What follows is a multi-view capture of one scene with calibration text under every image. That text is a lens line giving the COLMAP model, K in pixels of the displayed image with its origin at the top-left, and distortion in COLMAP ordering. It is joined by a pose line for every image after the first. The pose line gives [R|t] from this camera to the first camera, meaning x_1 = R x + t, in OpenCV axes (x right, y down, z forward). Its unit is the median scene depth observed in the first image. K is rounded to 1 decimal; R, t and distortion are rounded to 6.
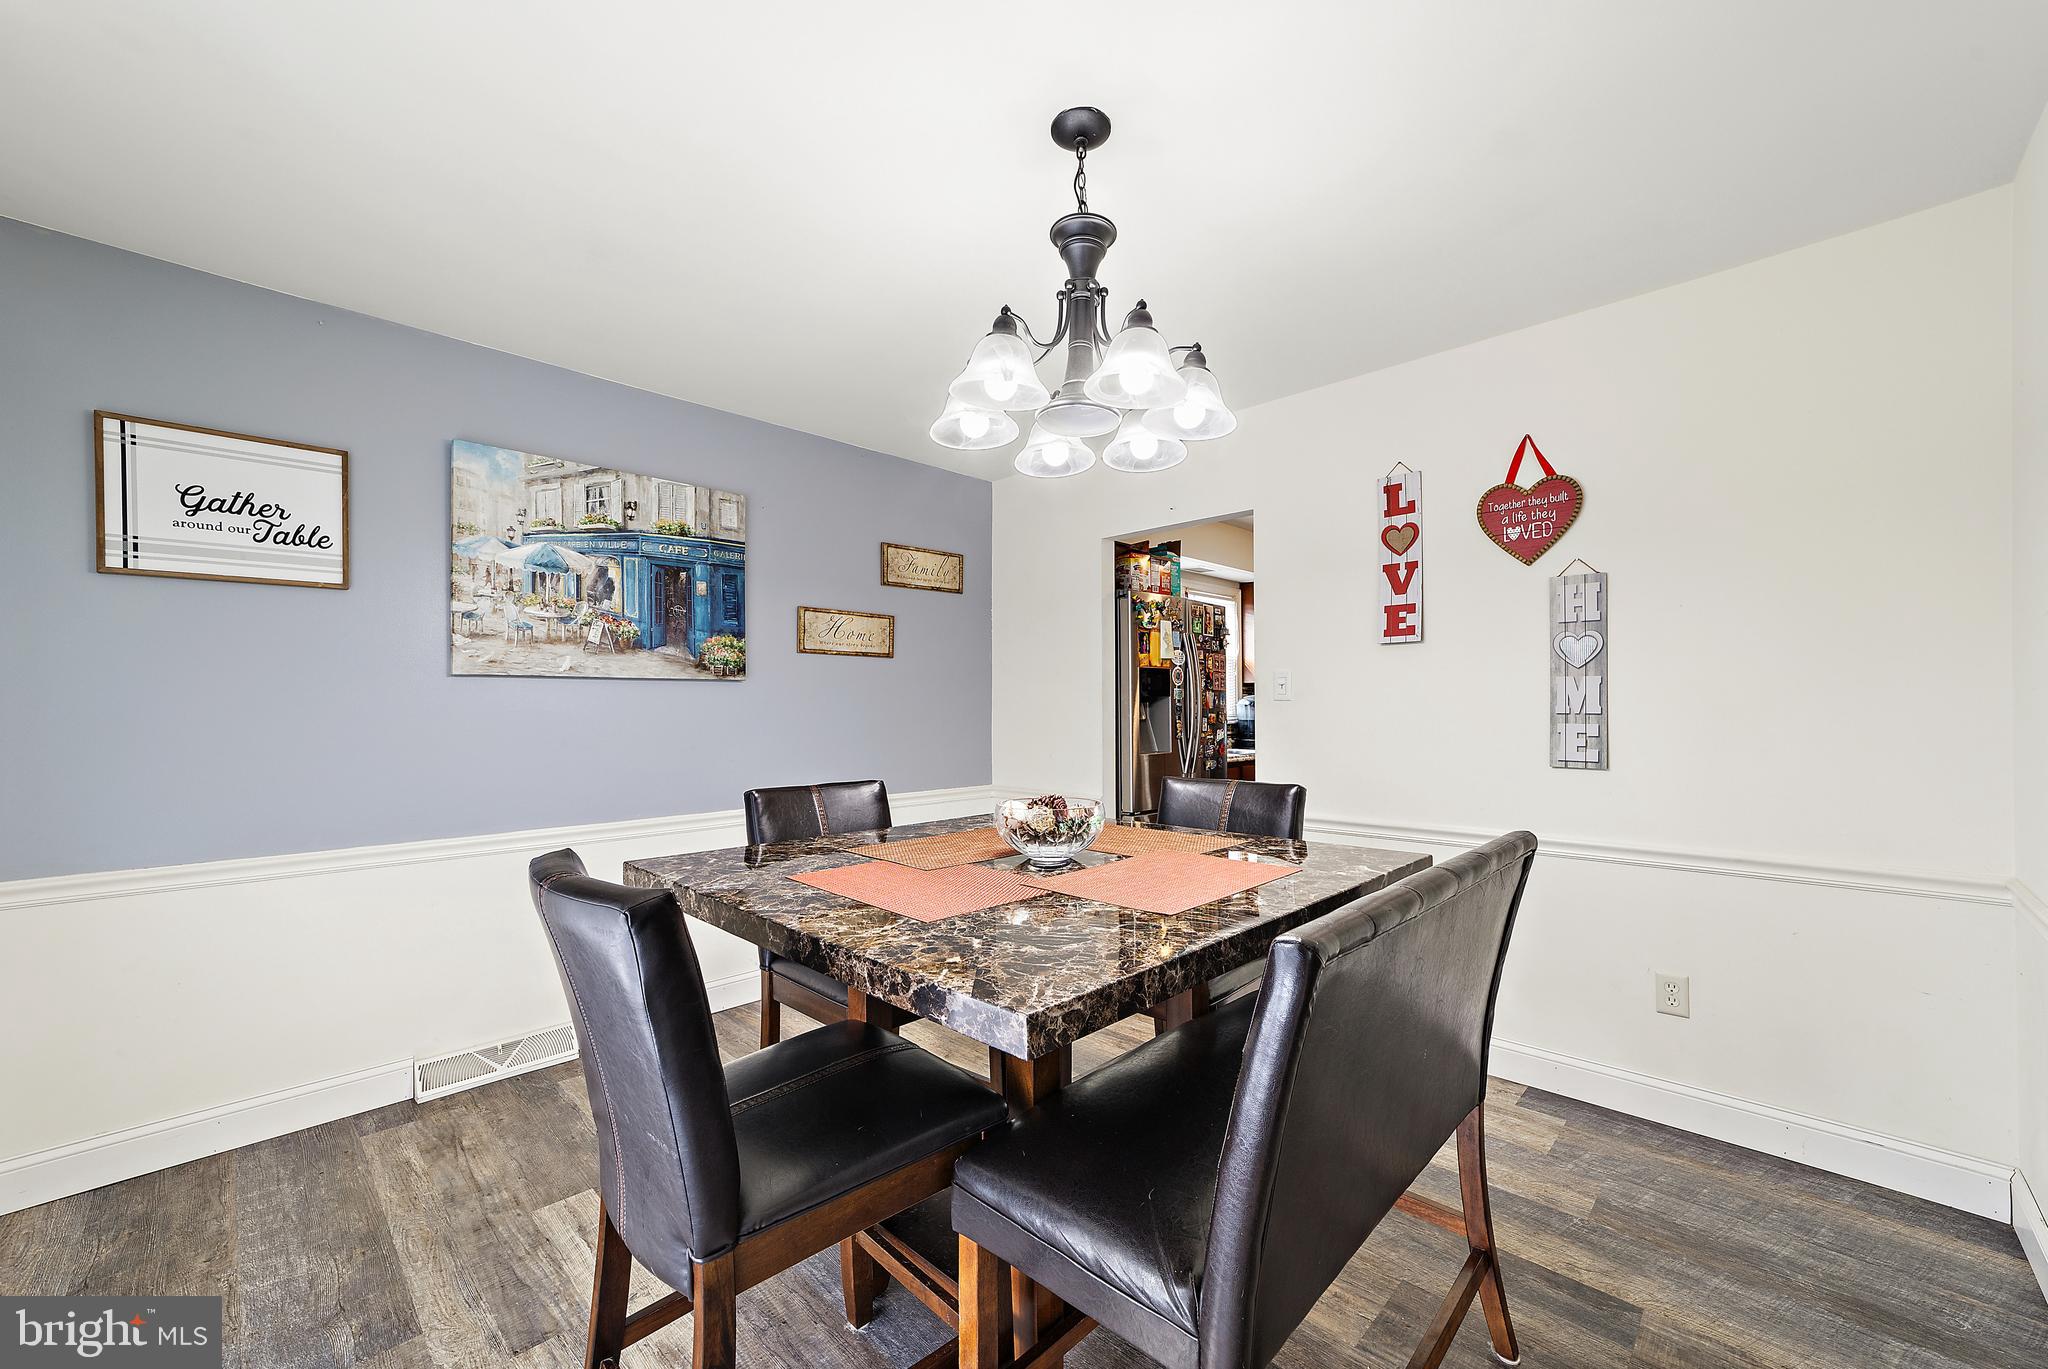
lens RADIAL K [[793.1, 0, 1015.2], [0, 793.1, 691.8], [0, 0, 1]] dist [-0.003659, 0.000343]
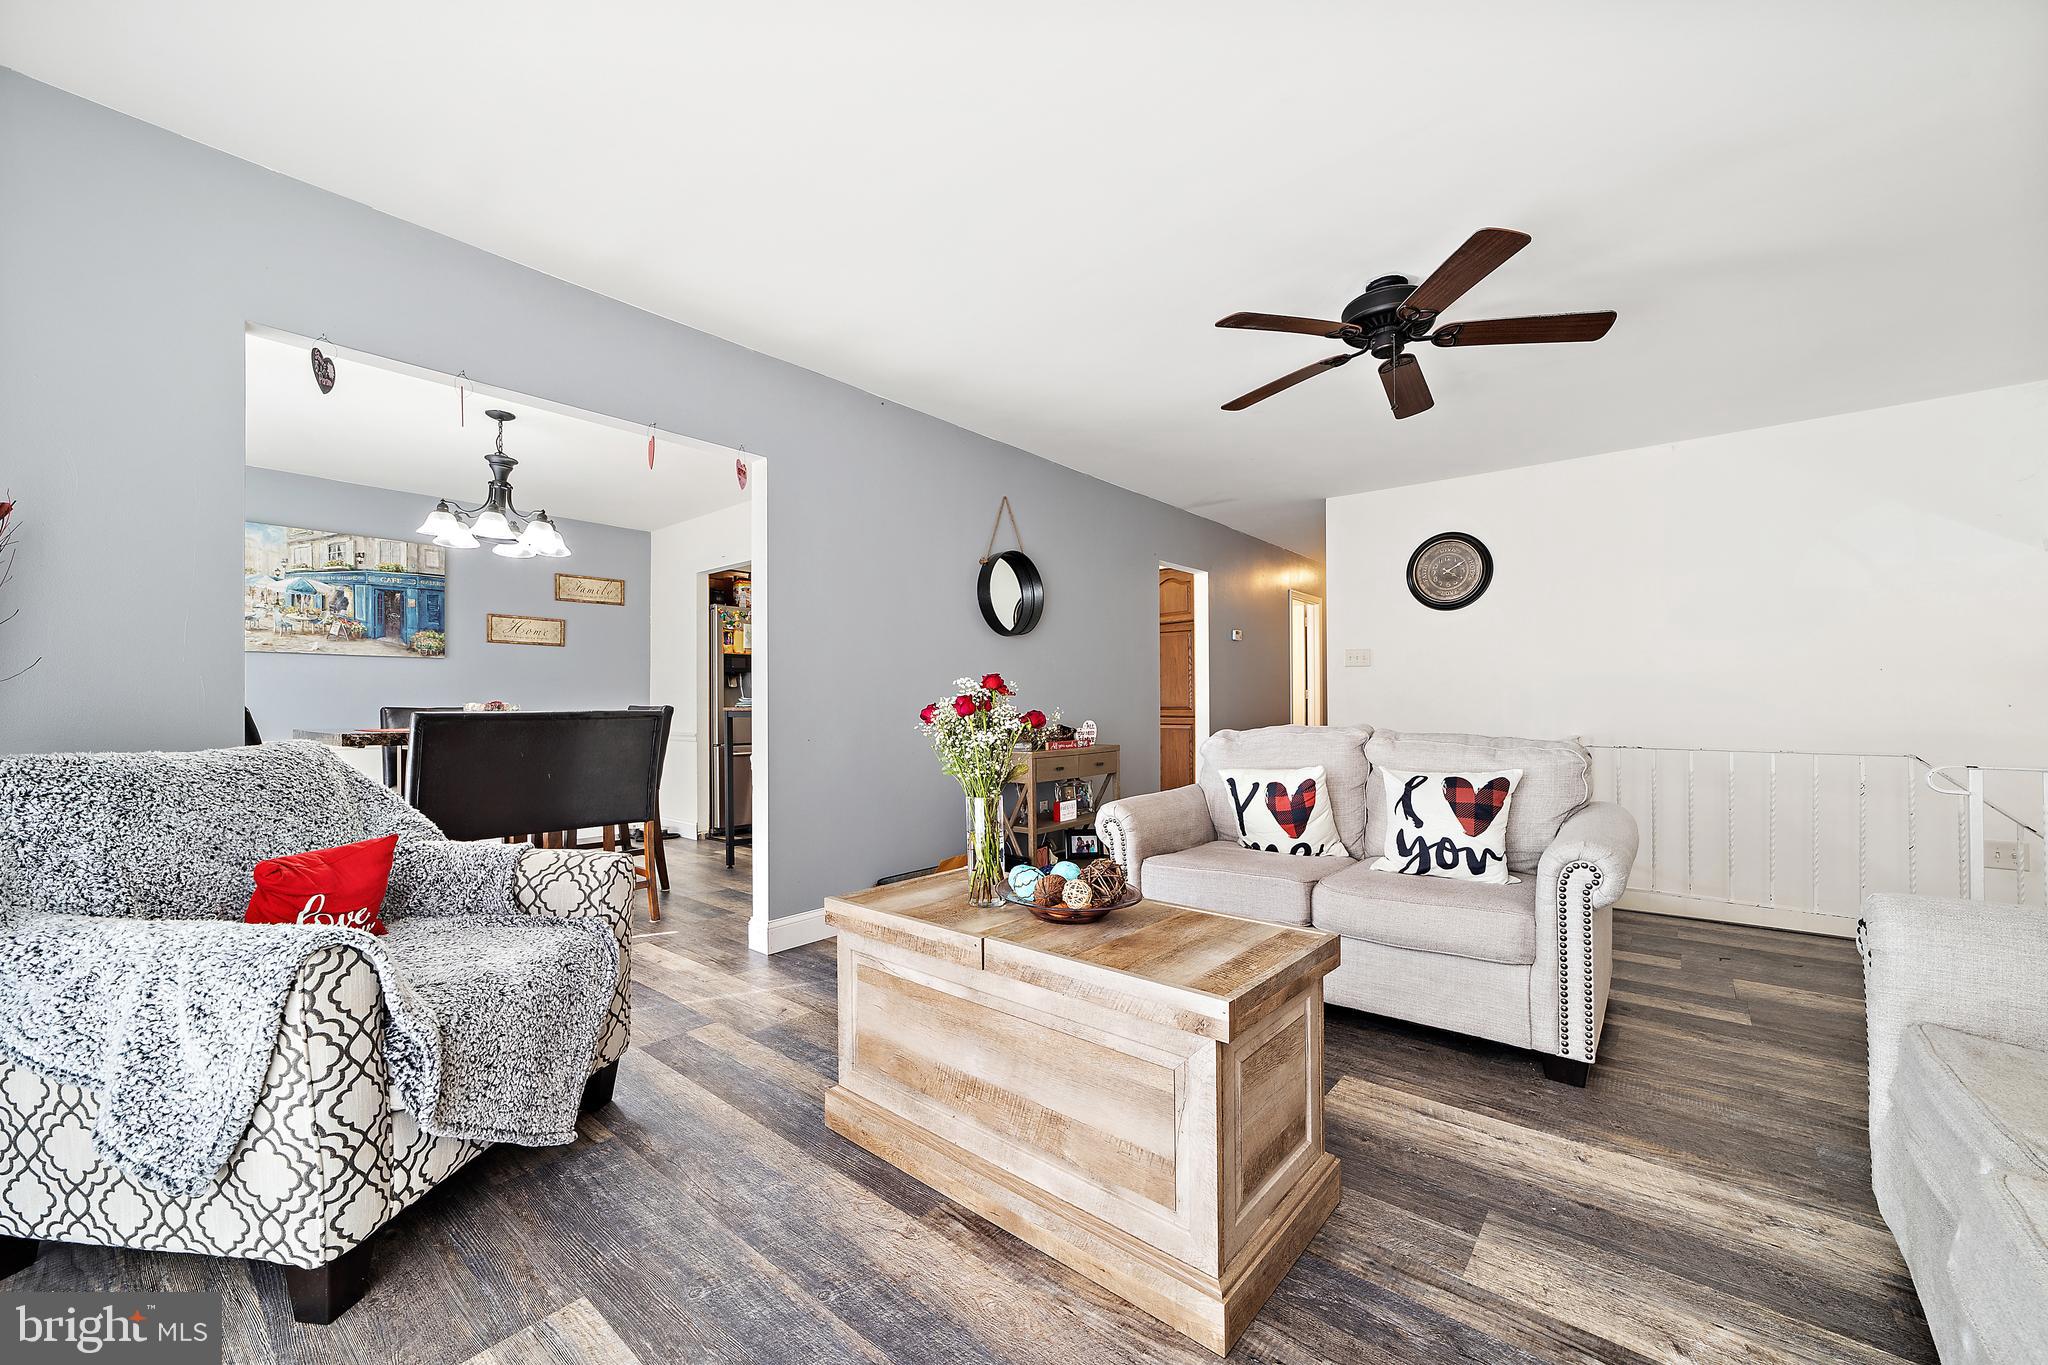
lens RADIAL K [[793.1, 0, 1036.5], [0, 793.1, 688.1], [0, 0, 1]] dist [-0.003659, 0.000343]
pose [[0.996367, 0.003159, 0.085106, 0.836588], [-0.002724, 0.999983, -0.005229, 0.058943], [-0.085121, 0.004978, 0.996358, -0.838051]]
